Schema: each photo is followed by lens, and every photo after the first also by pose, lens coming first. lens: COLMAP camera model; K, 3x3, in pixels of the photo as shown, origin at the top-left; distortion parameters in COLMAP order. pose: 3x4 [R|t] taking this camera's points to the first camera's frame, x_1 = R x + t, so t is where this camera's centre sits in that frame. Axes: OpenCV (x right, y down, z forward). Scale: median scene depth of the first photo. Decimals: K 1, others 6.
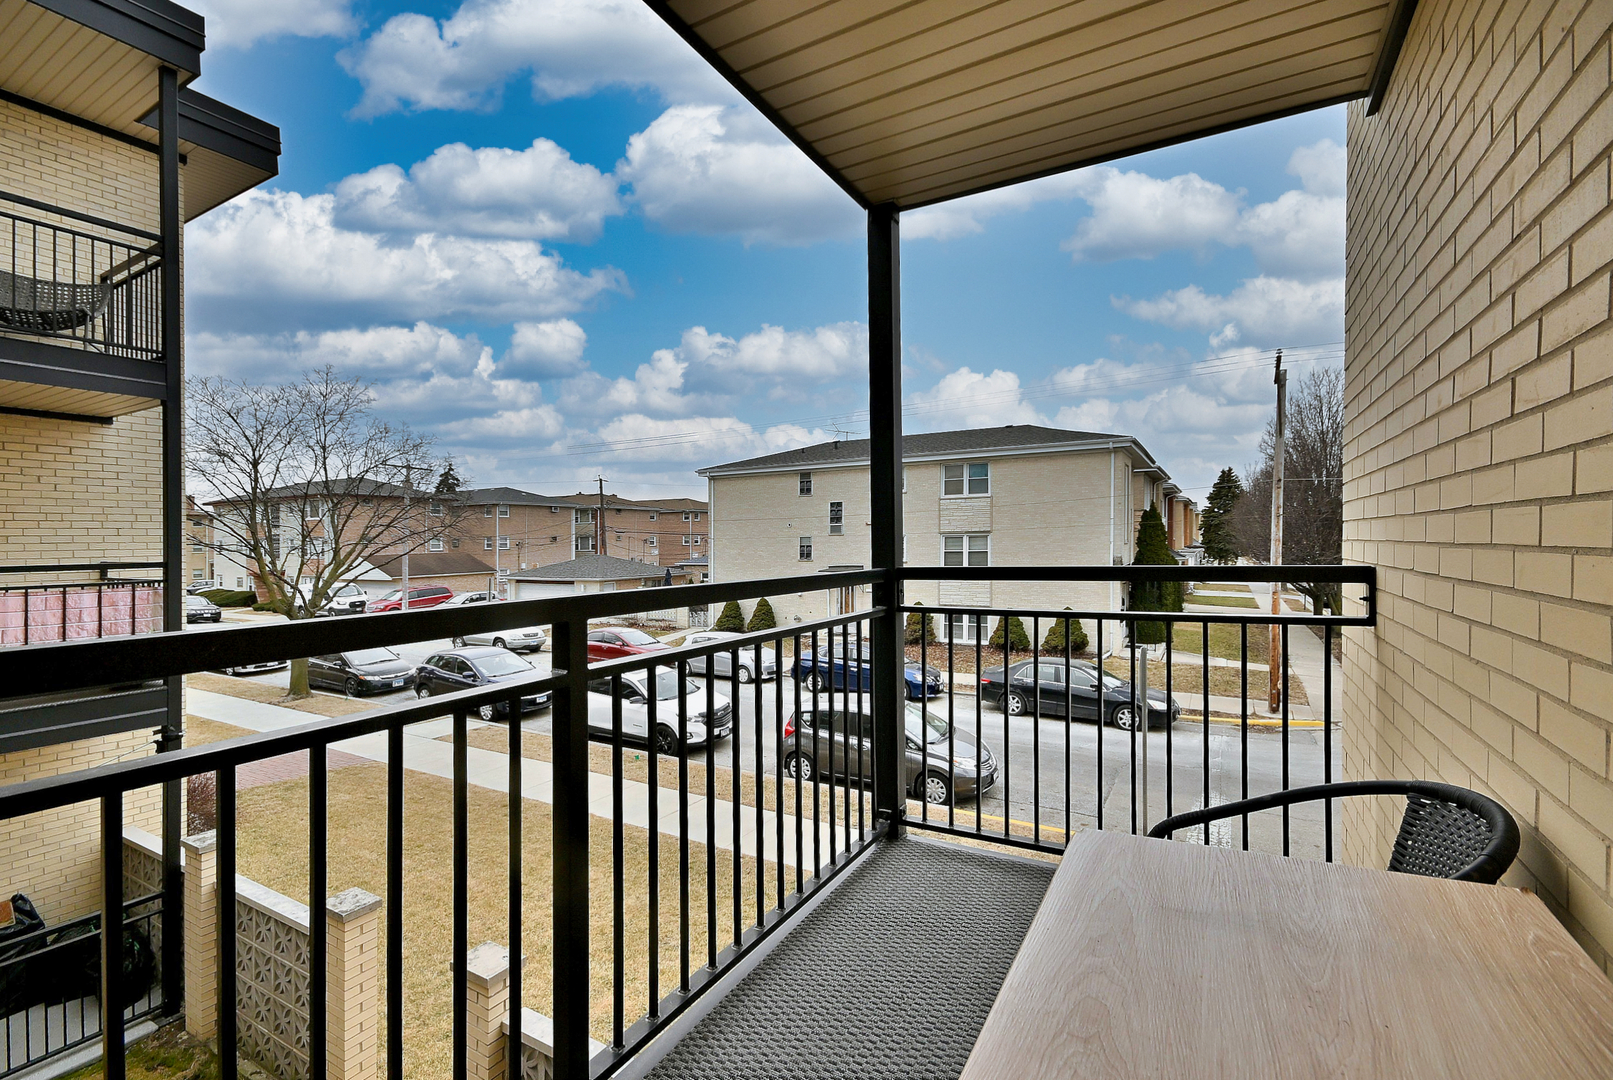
lens RADIAL K [[734.6, 0, 801.9], [0, 734.6, 542.4], [0, 0, 1]] dist [0.004692, 0.001451]
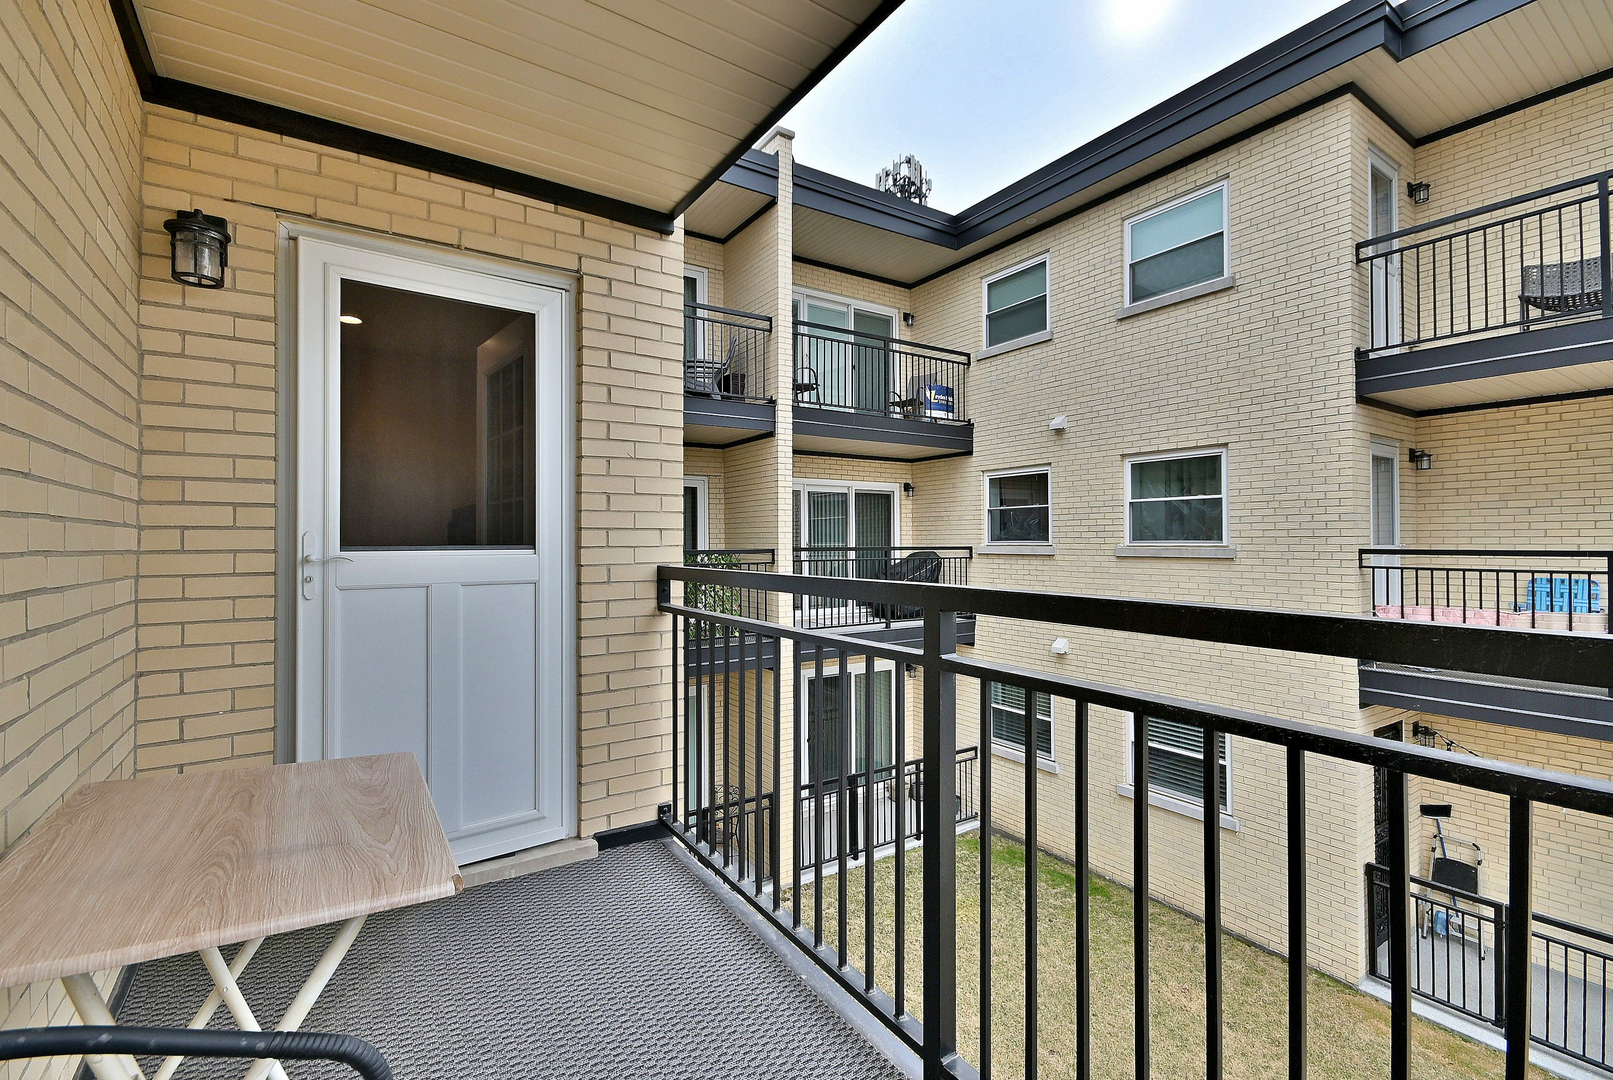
lens RADIAL K [[734.6, 0, 807.8], [0, 734.6, 535.9], [0, 0, 1]] dist [0.004692, 0.001451]
pose [[-0.434938, 0.006760, -0.900435, 0.356313], [0.008631, 0.999957, 0.003338, -0.002501], [0.900419, -0.006320, -0.434977, 0.631517]]
